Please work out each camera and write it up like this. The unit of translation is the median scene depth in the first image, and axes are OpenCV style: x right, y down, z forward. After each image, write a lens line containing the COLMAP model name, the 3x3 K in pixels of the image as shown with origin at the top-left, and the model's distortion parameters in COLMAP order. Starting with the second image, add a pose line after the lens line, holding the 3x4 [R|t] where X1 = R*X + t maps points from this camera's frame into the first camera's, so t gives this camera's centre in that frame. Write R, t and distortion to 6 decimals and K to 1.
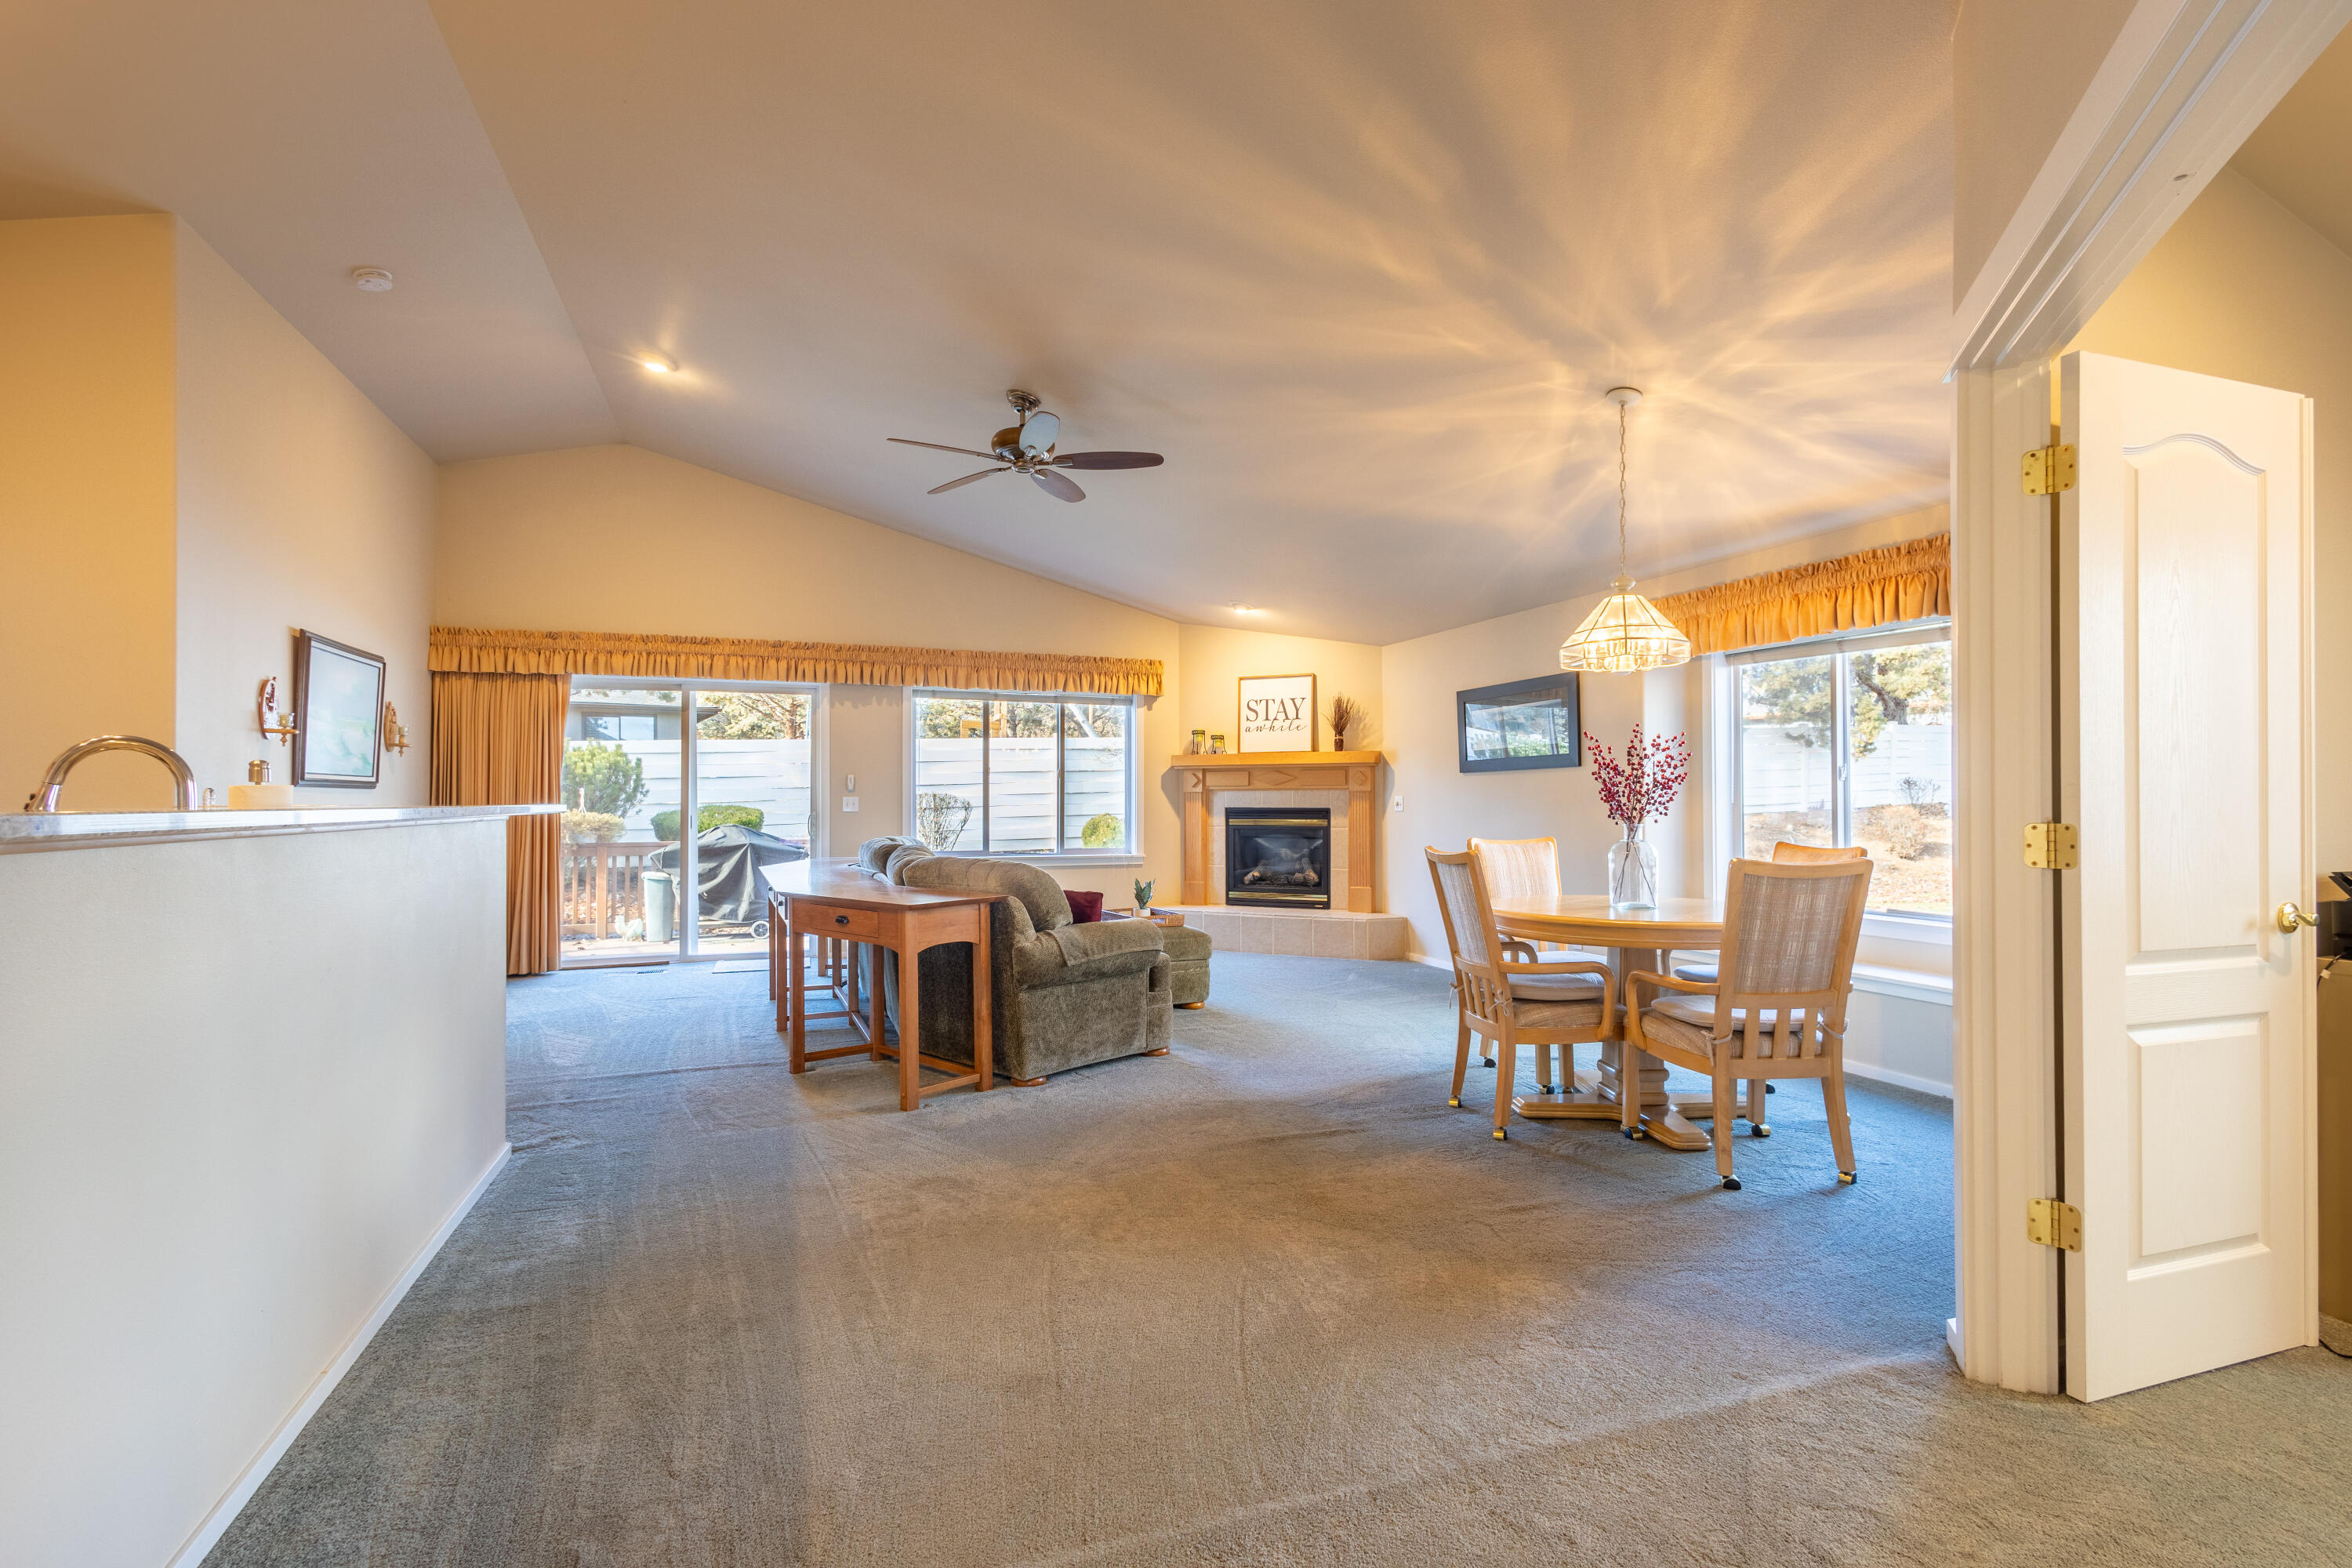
lens RADIAL K [[1078.6, 0, 1178.8], [0, 1078.6, 790.6], [0, 0, 1]] dist [0.014412, 0.000227]
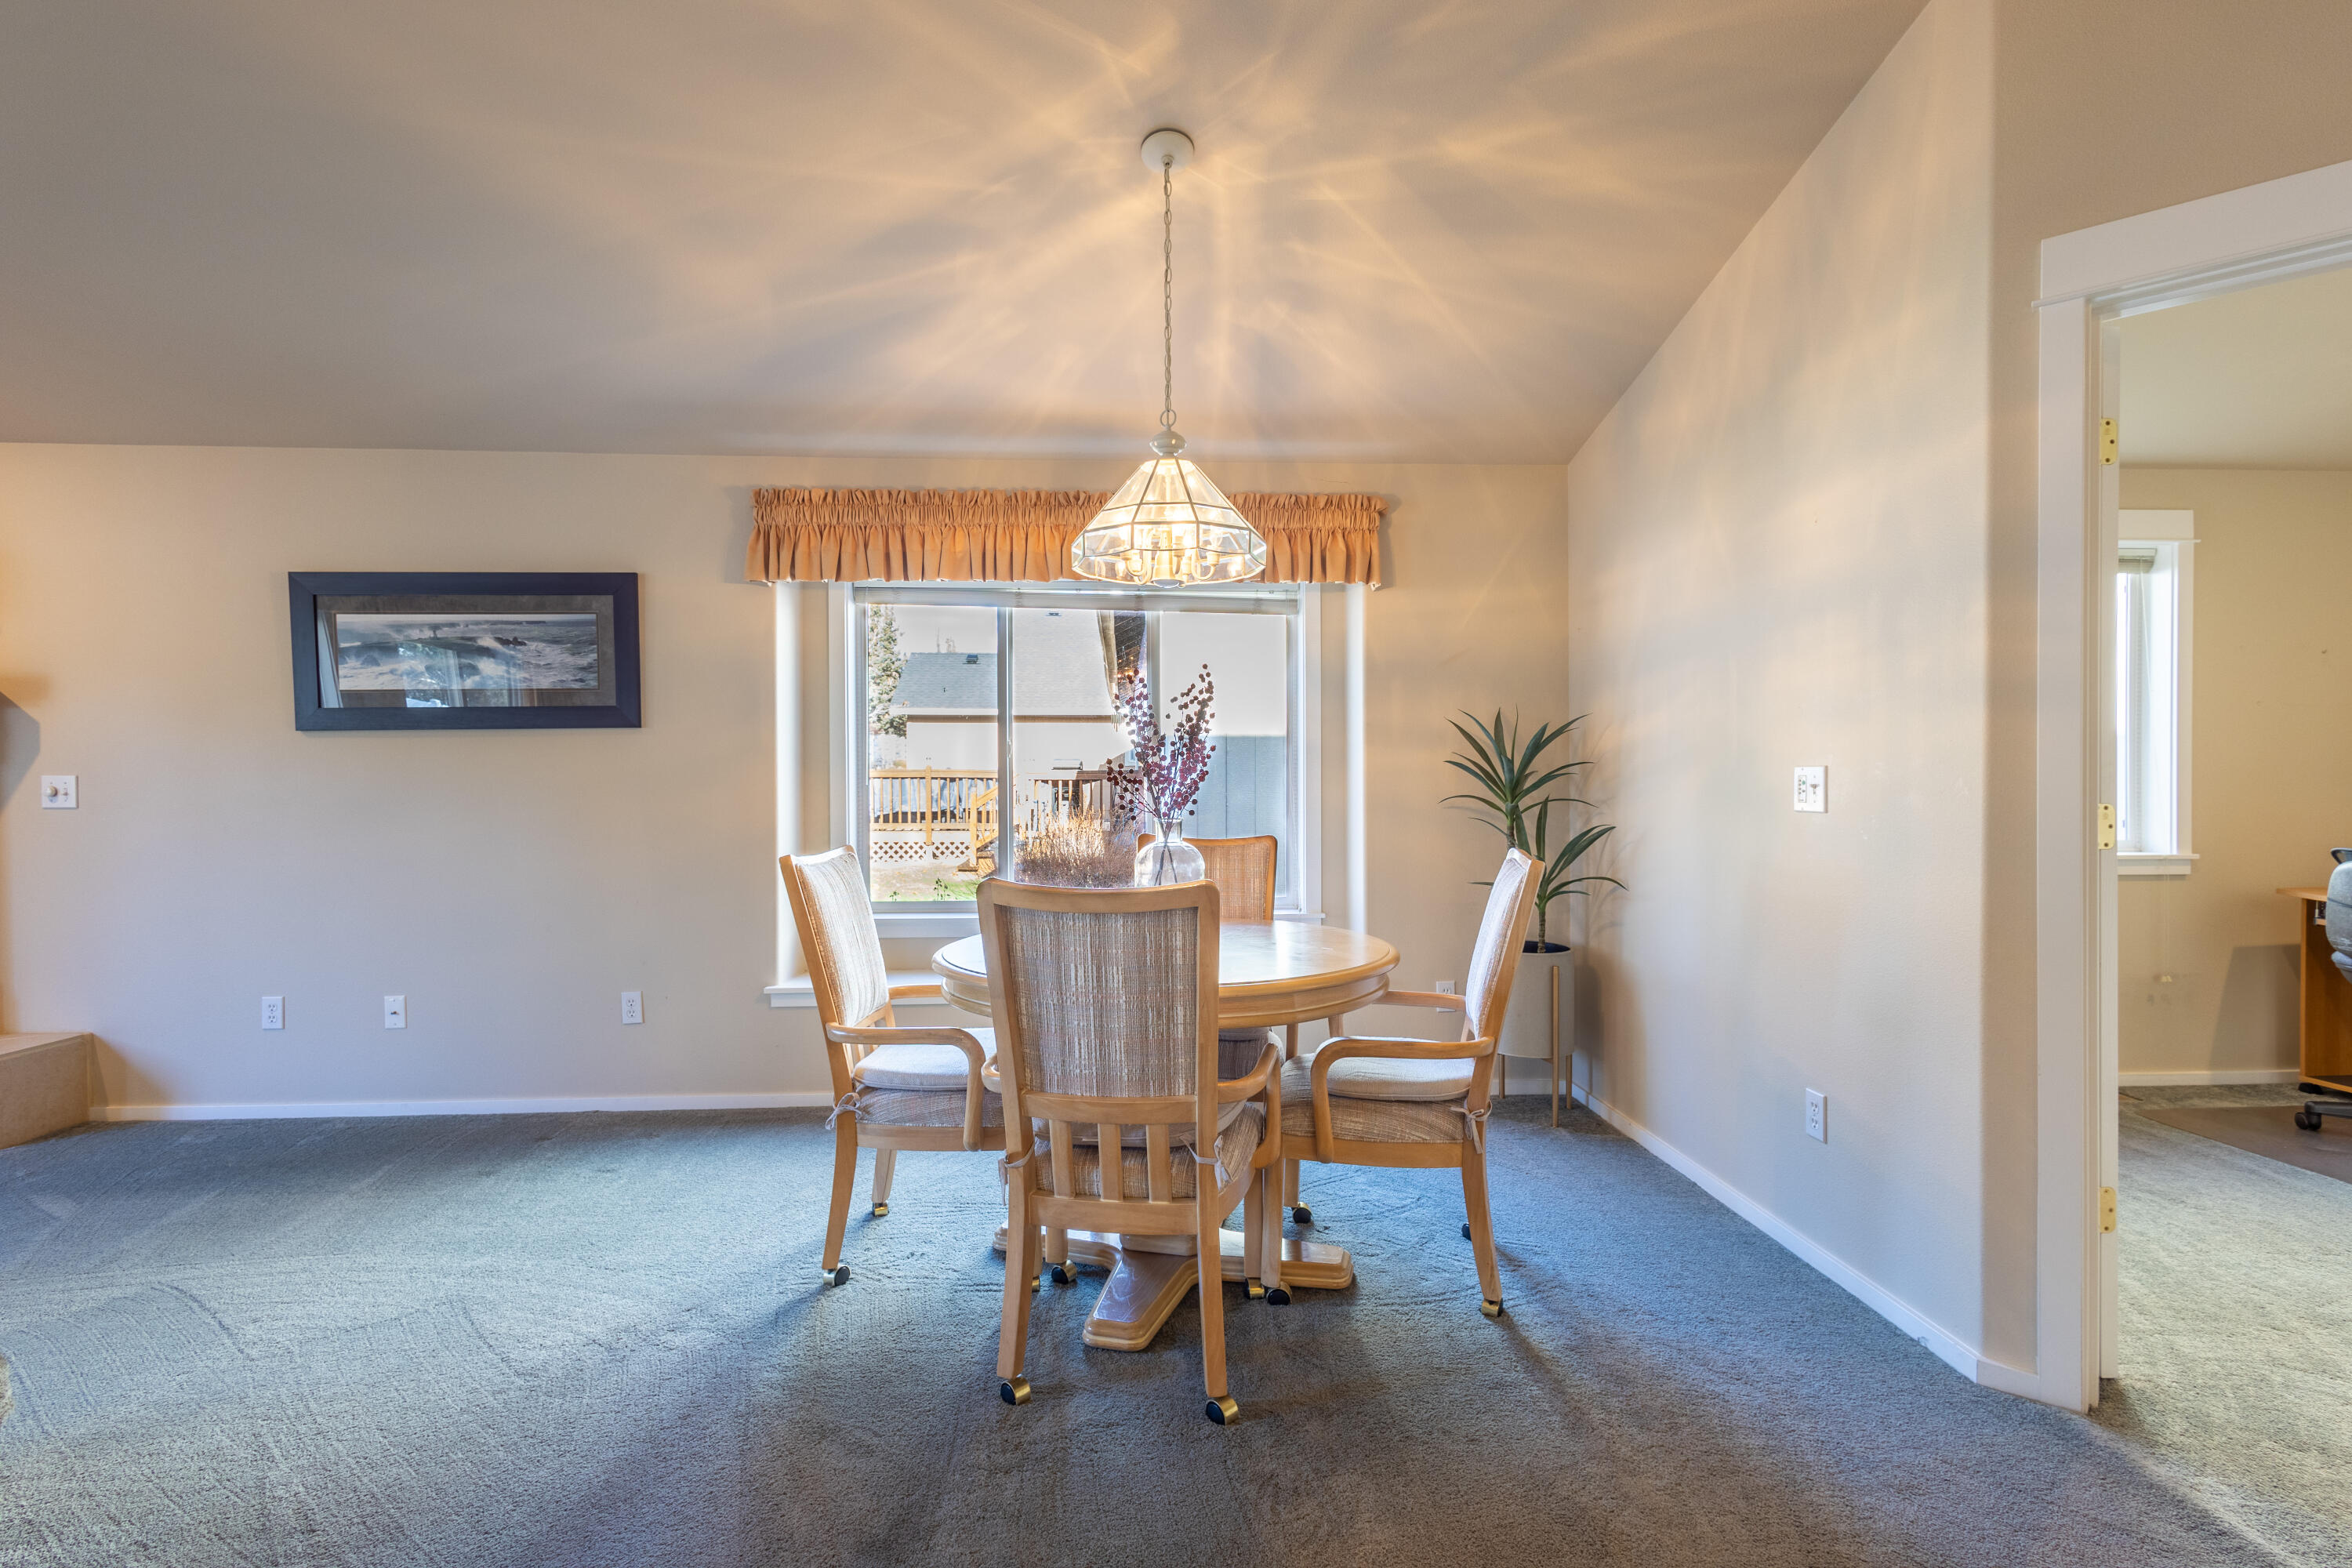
lens RADIAL K [[1077.5, 0, 1177.9], [0, 1077.5, 788.8], [0, 0, 1]] dist [0.009859, -0.001526]
pose [[0.296254, -0.008334, 0.955073, -0.107184], [-0.005750, 0.999928, 0.010508, 0.003360], [-0.955092, -0.008604, 0.296185, 0.429558]]
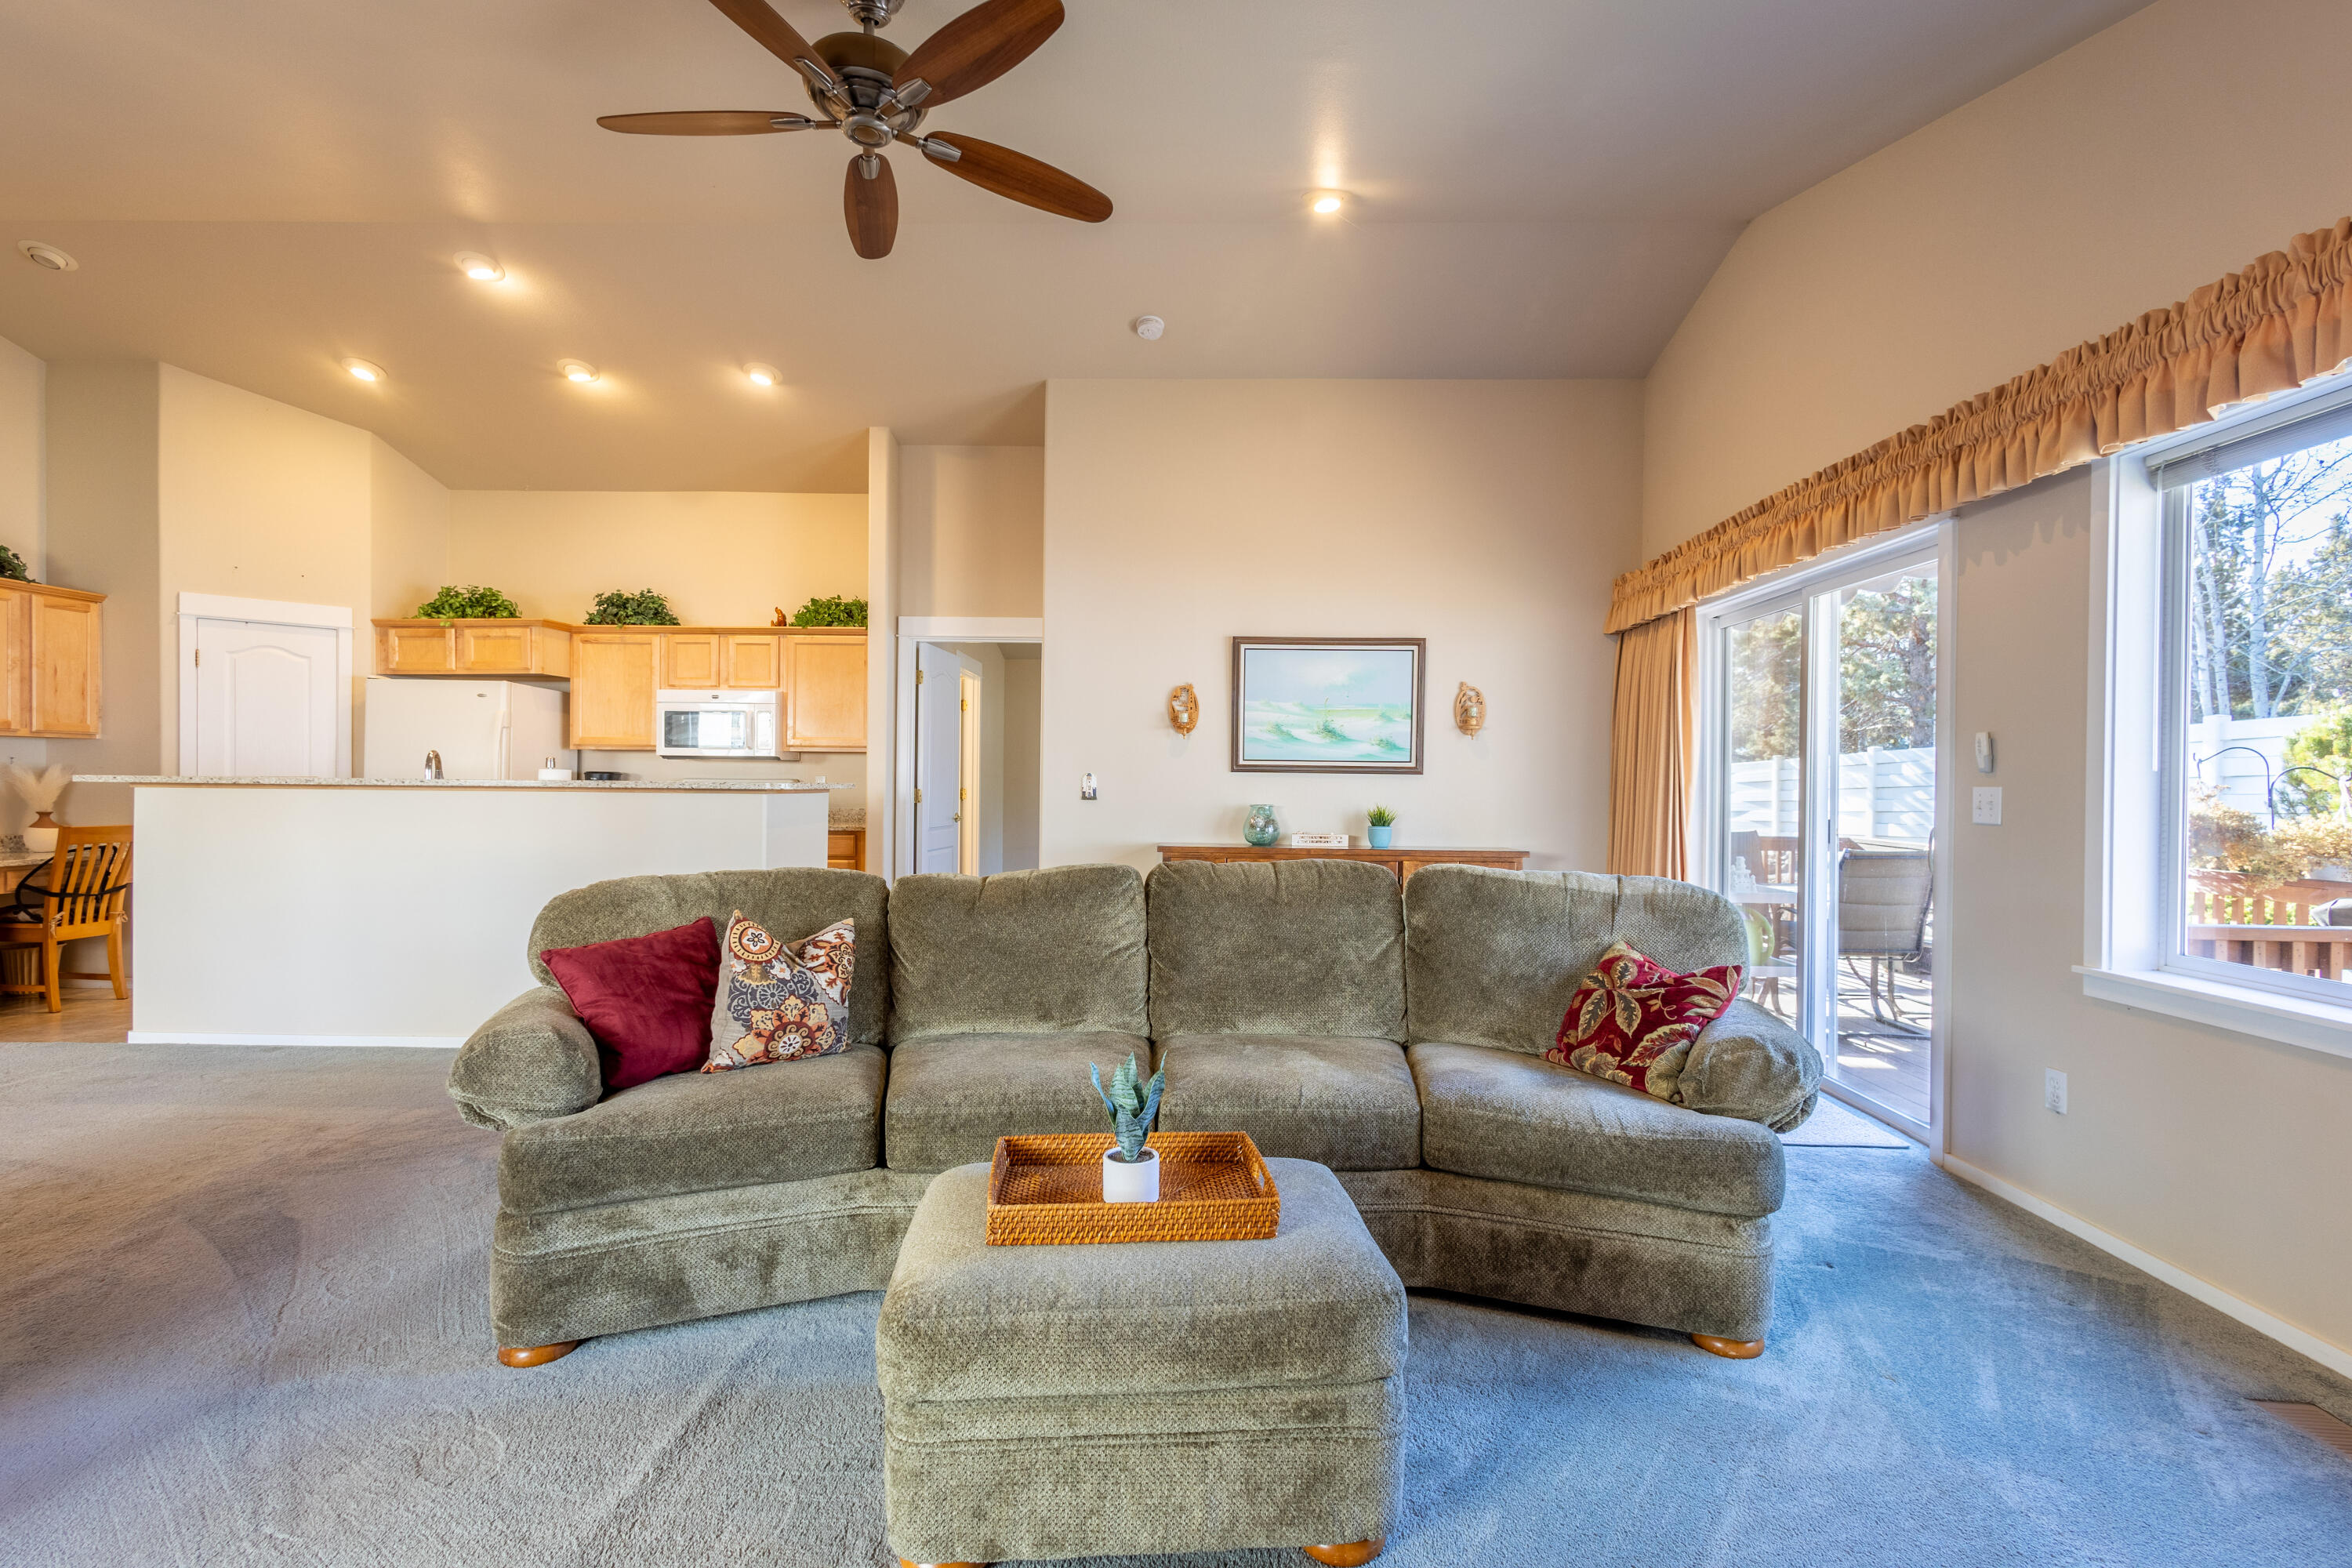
lens RADIAL K [[1085.6, 0, 1176.0], [0, 1085.6, 784.0], [0, 0, 1]] dist [0.015287, -0.000833]
pose [[-0.371231, -0.000748, -0.928540, 0.201067], [-0.003123, 0.999995, 0.000443, 0.005882], [0.928535, 0.003064, -0.371231, 0.932853]]
